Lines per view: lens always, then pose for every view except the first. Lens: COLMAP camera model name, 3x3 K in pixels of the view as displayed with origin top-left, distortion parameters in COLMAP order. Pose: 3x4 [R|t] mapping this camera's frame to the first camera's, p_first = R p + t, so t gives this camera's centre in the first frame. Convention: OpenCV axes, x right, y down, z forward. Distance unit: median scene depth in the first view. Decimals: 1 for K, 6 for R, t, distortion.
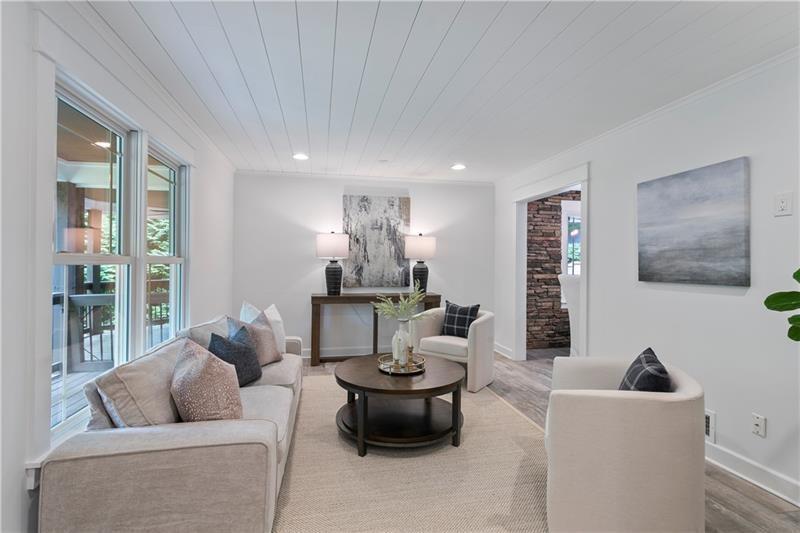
lens RADIAL K [[392.7, 0, 398.5], [0, 392.7, 260.3], [0, 0, 1]] dist [0.001978, 0.000060]
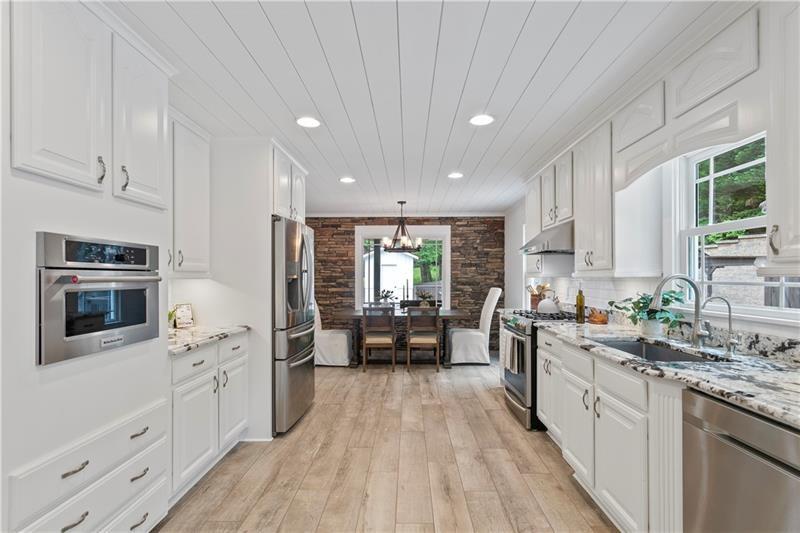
lens RADIAL K [[392.7, 0, 400.5], [0, 392.7, 274.7], [0, 0, 1]] dist [0.001978, 0.000060]
pose [[0.974879, -0.008504, -0.222572, 0.823433], [0.007998, 0.999963, -0.003174, 0.000068], [0.222591, 0.001315, 0.974911, -0.131106]]
